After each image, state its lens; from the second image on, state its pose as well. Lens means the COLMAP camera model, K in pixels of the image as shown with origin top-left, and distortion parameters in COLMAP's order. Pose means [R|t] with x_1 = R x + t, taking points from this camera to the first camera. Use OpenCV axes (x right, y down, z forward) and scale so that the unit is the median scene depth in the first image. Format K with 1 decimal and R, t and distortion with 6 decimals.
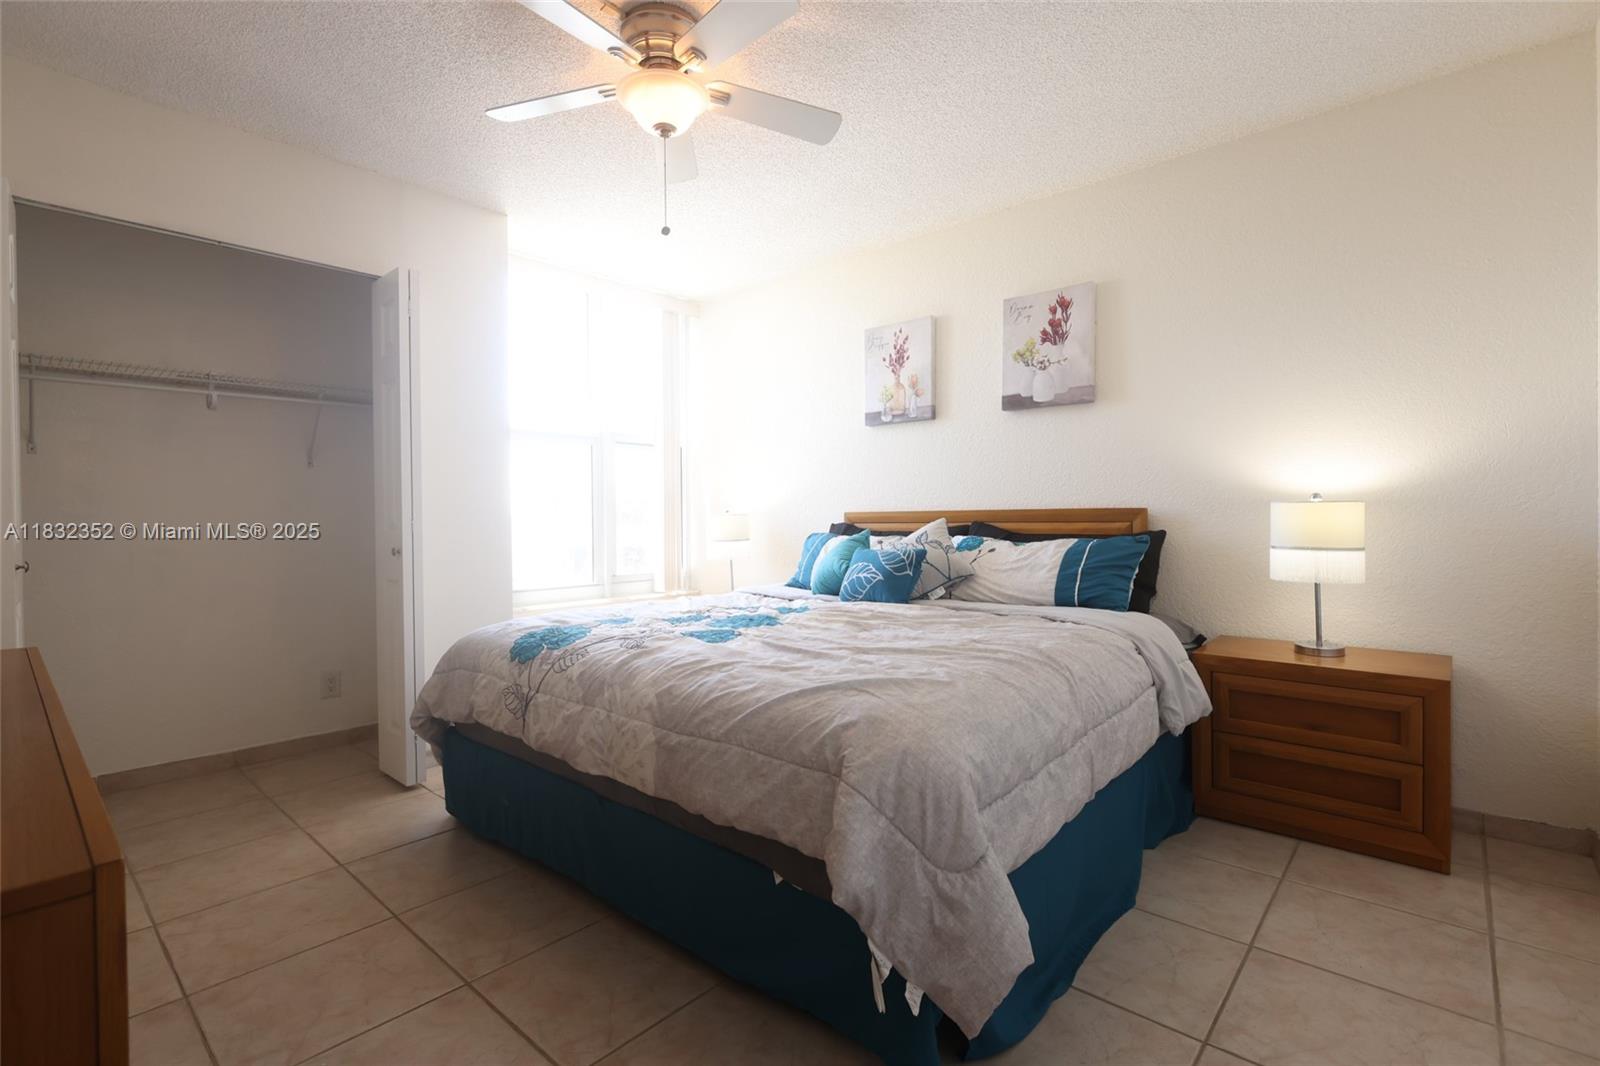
lens RADIAL K [[738.1, 0, 798.0], [0, 738.1, 527.6], [0, 0, 1]] dist [0.000403, 0.000284]
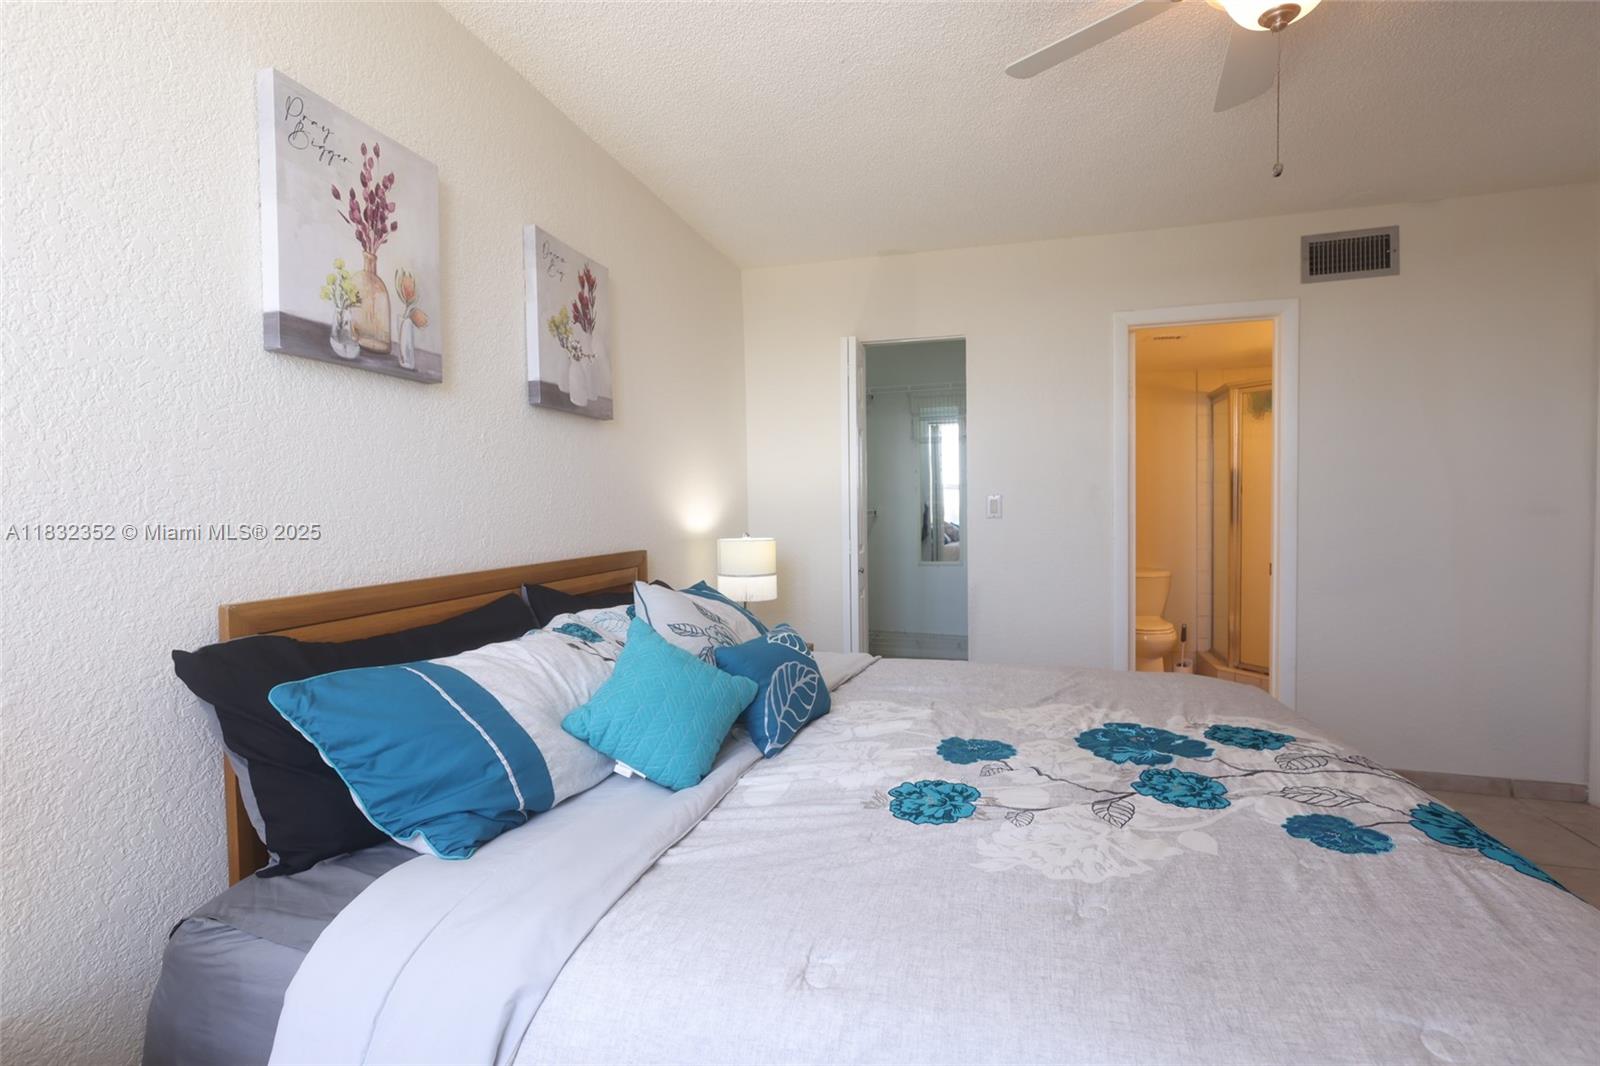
lens RADIAL K [[738.1, 0, 800.9], [0, 738.1, 523.3], [0, 0, 1]] dist [0.000403, 0.000284]
pose [[-0.441712, -0.008655, 0.897115, -0.451325], [0.026252, 0.999401, 0.022568, -0.078574], [-0.896773, 0.033520, -0.441220, 1.285914]]
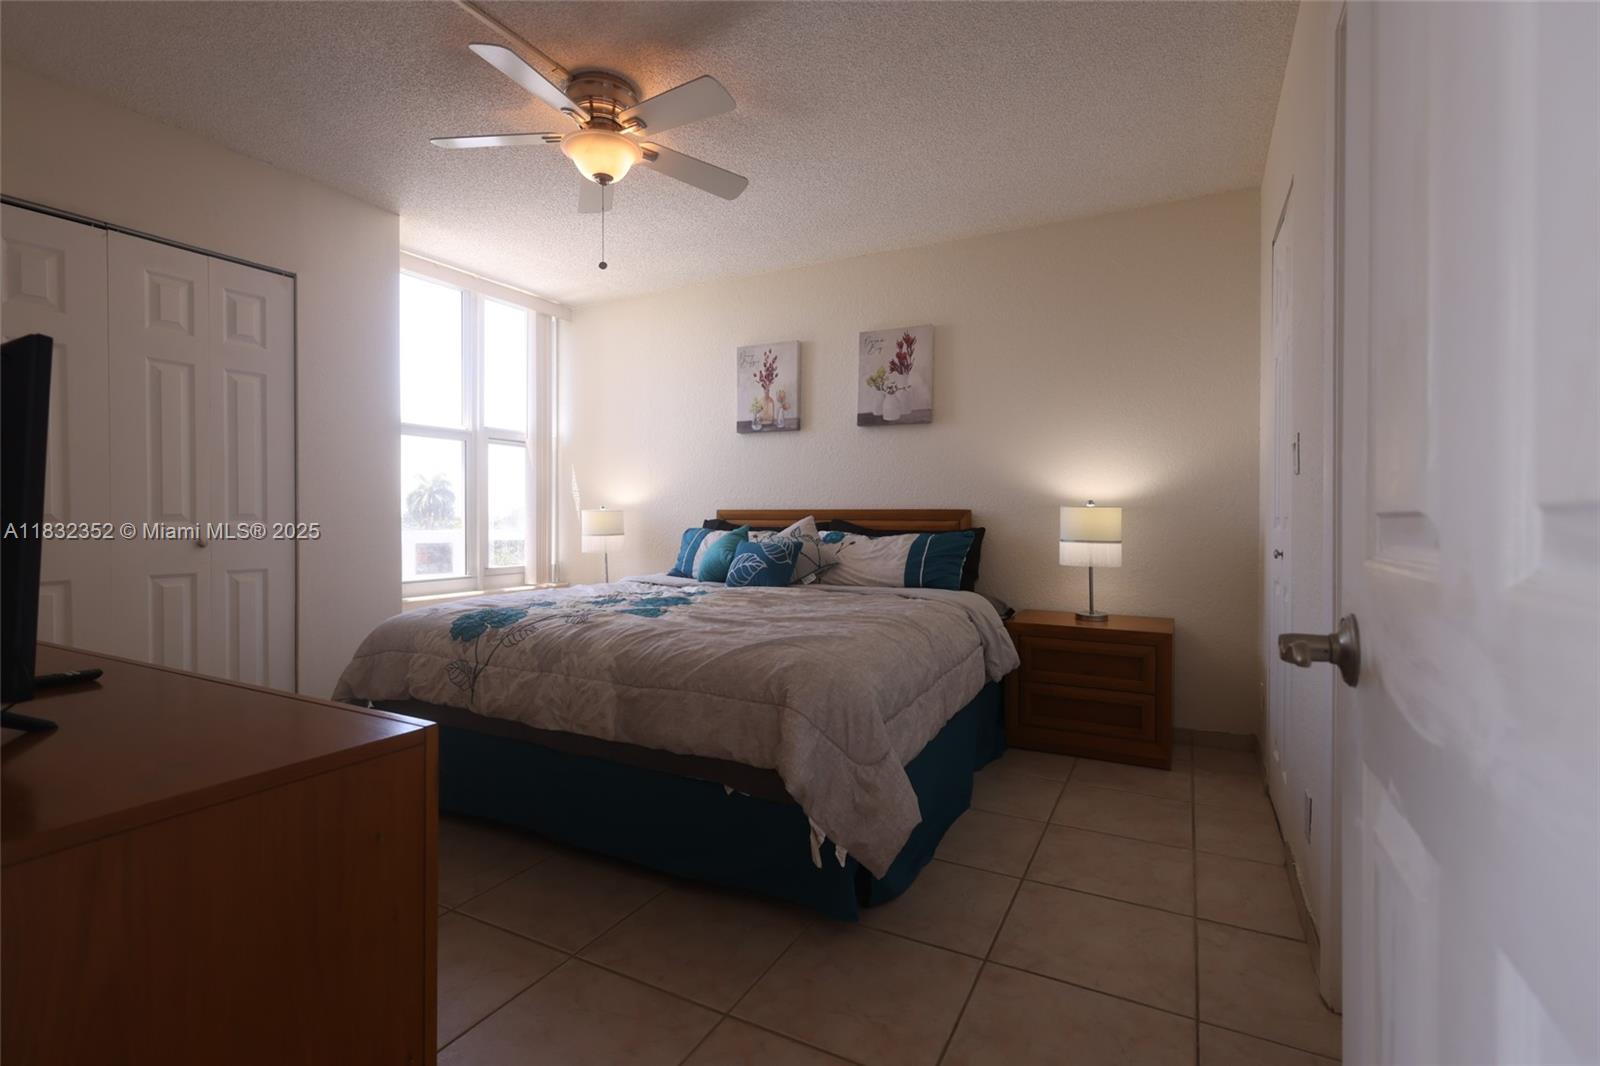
lens RADIAL K [[738.1, 0, 799.0], [0, 738.1, 525.4], [0, 0, 1]] dist [0.000403, 0.000284]
pose [[0.970666, 0.008836, 0.240271, -0.117392], [-0.008816, 0.999960, -0.001159, 0.004300], [-0.240272, -0.000993, 0.970705, -0.153718]]
